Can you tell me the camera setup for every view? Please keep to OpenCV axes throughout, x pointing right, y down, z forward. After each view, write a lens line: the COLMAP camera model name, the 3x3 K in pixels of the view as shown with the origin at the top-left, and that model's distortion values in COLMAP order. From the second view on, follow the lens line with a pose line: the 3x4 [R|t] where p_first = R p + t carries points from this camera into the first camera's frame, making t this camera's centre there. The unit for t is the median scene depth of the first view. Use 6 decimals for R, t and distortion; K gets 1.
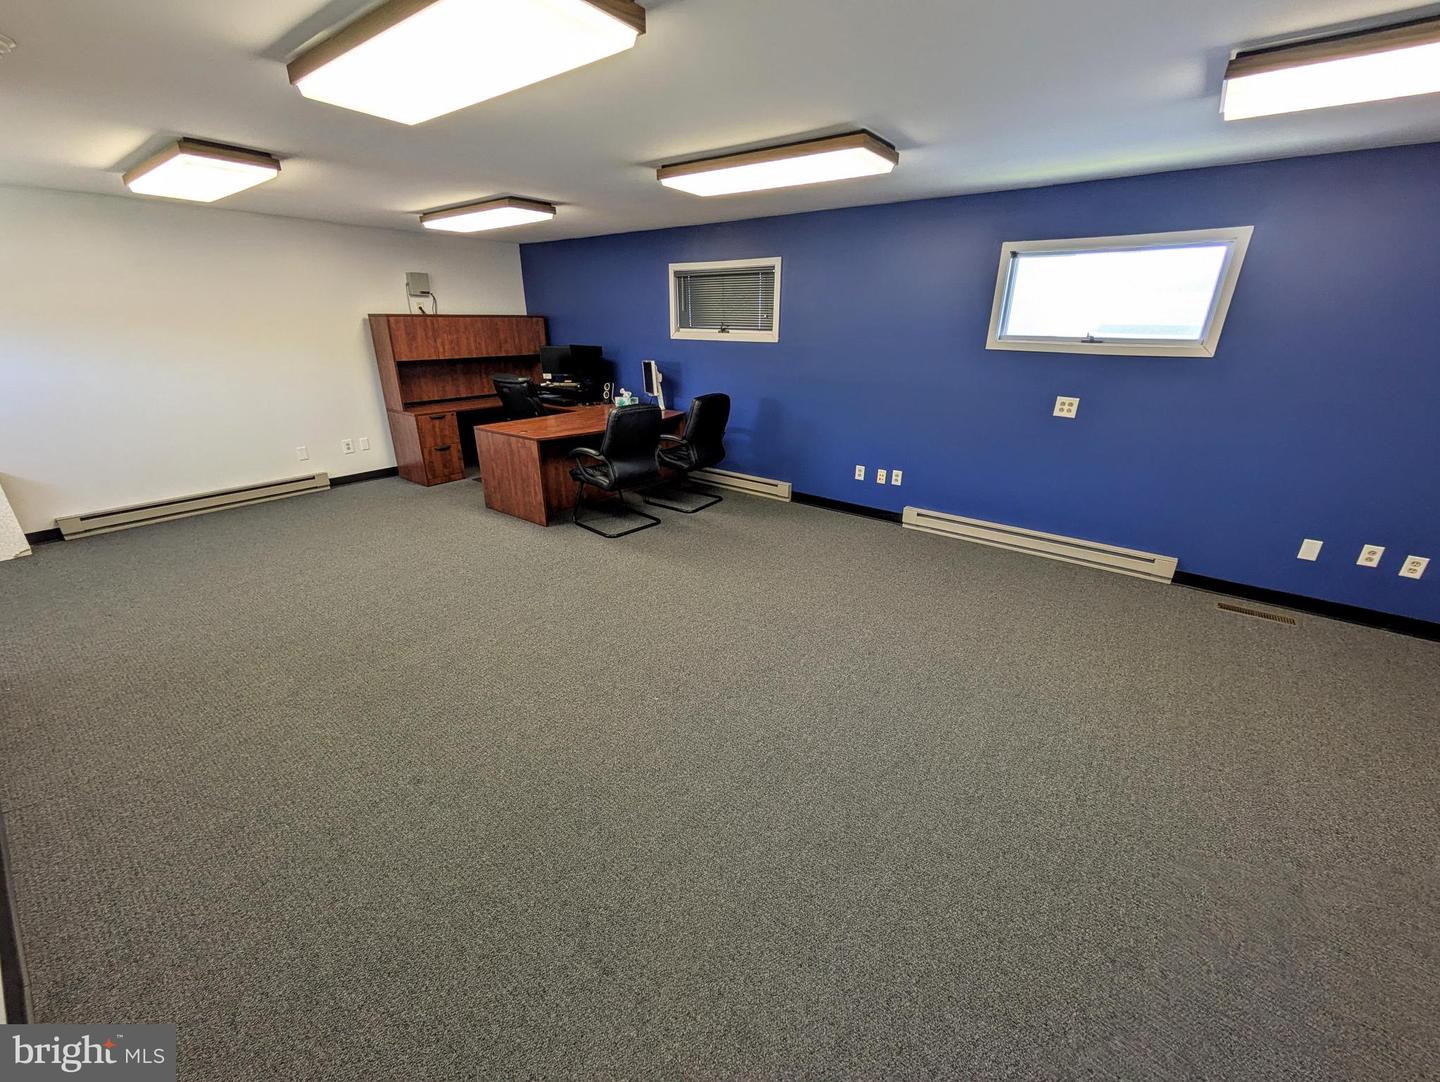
lens RADIAL K [[571.8, 0, 720.0], [0, 571.8, 541.0], [0, 0, 1]] dist [0.002849, 0.000385]
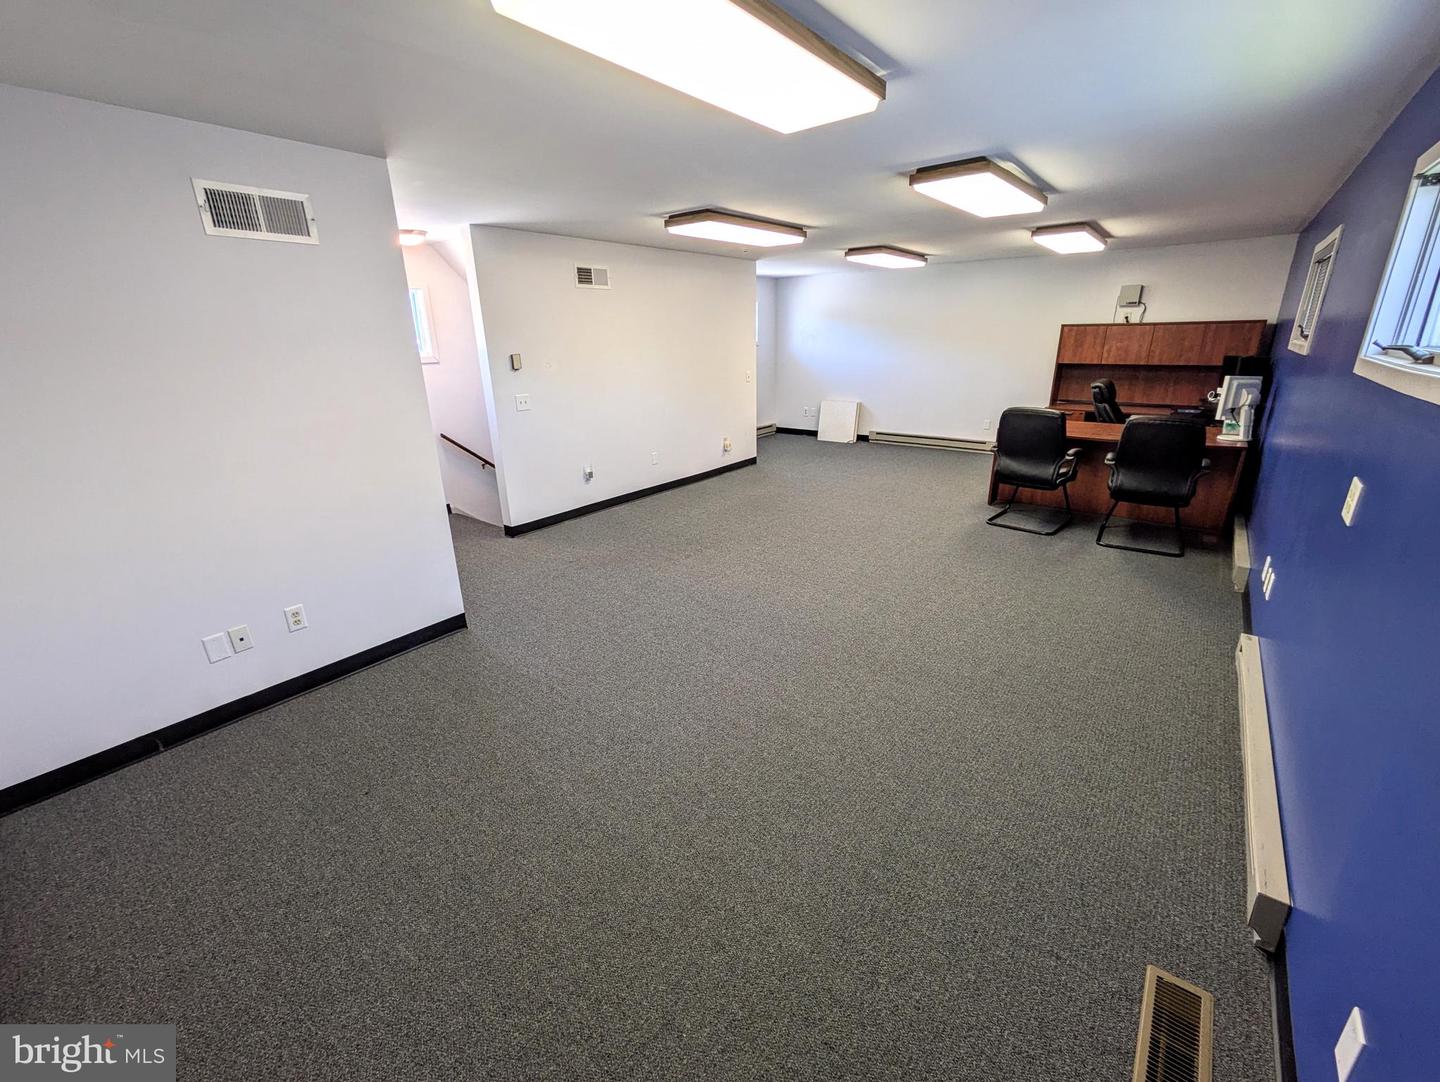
lens RADIAL K [[571.2, 0, 720.0], [0, 571.2, 541.0], [0, 0, 1]] dist [-0.000998, 0.000366]
pose [[-0.002373, 0.336850, -0.941555, 0.802555], [-0.341367, 0.884725, 0.317379, -0.138351], [0.939927, 0.322169, 0.112890, 0.357712]]
